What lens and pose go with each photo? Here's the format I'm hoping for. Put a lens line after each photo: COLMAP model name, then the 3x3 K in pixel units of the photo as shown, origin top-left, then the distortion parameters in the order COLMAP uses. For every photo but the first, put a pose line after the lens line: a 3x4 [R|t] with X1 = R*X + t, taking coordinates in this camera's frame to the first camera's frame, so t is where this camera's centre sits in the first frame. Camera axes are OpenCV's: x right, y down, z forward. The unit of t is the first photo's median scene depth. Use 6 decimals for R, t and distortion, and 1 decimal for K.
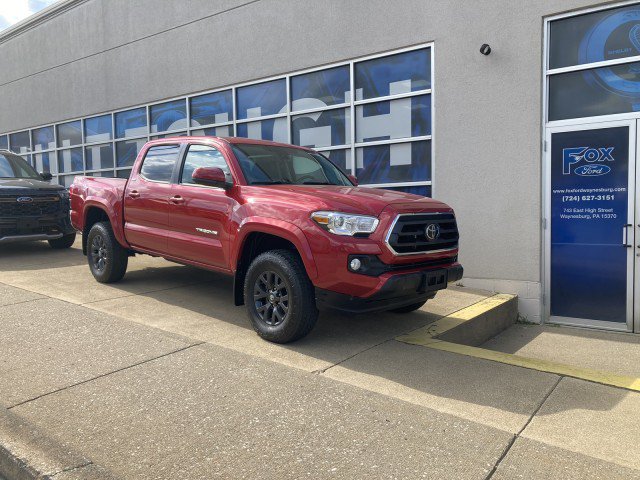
lens RADIAL K [[530.4, 0, 320.0], [0, 530.4, 240.0], [0, 0, 1]] dist [0.008361, 0.002916]
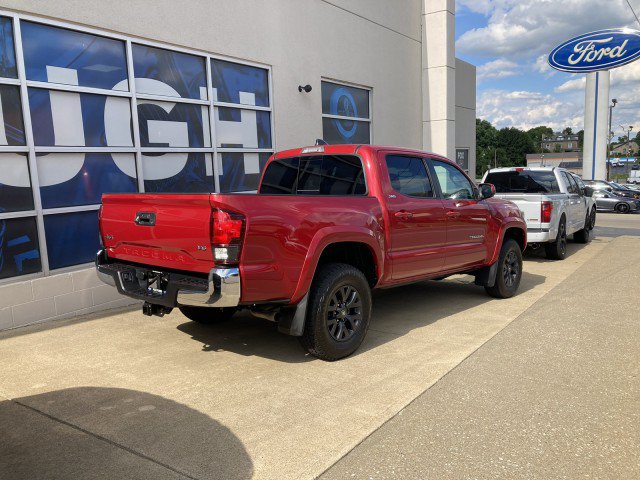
lens RADIAL K [[530.4, 0, 320.0], [0, 530.4, 240.0], [0, 0, 1]] dist [0.008361, 0.002916]
pose [[-0.052453, -0.109807, 0.992568, -0.920194], [0.107511, 0.987538, 0.114932, -0.119311], [-0.992819, 0.112741, -0.039994, 0.938491]]
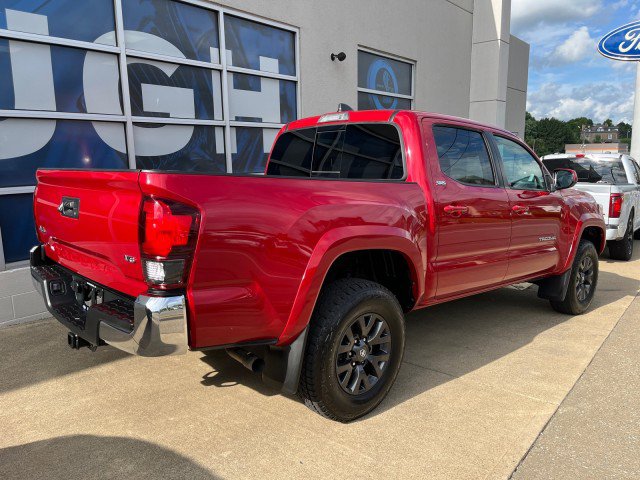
lens RADIAL K [[494.2, 0, 320.0], [0, 494.2, 240.0], [0, 0, 1]] dist [0.012602, -0.000650]
pose [[0.031161, -0.147026, 0.988642, -0.716140], [0.085780, 0.985866, 0.143910, -0.110147], [-0.995827, 0.080321, 0.043332, 0.909096]]
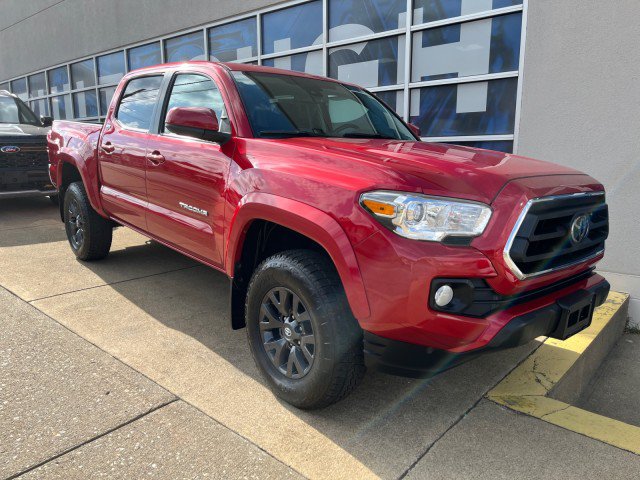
lens RADIAL K [[494.2, 0, 320.0], [0, 494.2, 240.0], [0, 0, 1]] dist [0.012602, -0.000650]
pose [[0.997673, 0.028668, -0.061857, -0.013903], [-0.021962, 0.994071, 0.106495, -0.030902], [0.064543, -0.104889, 0.992387, 0.271013]]
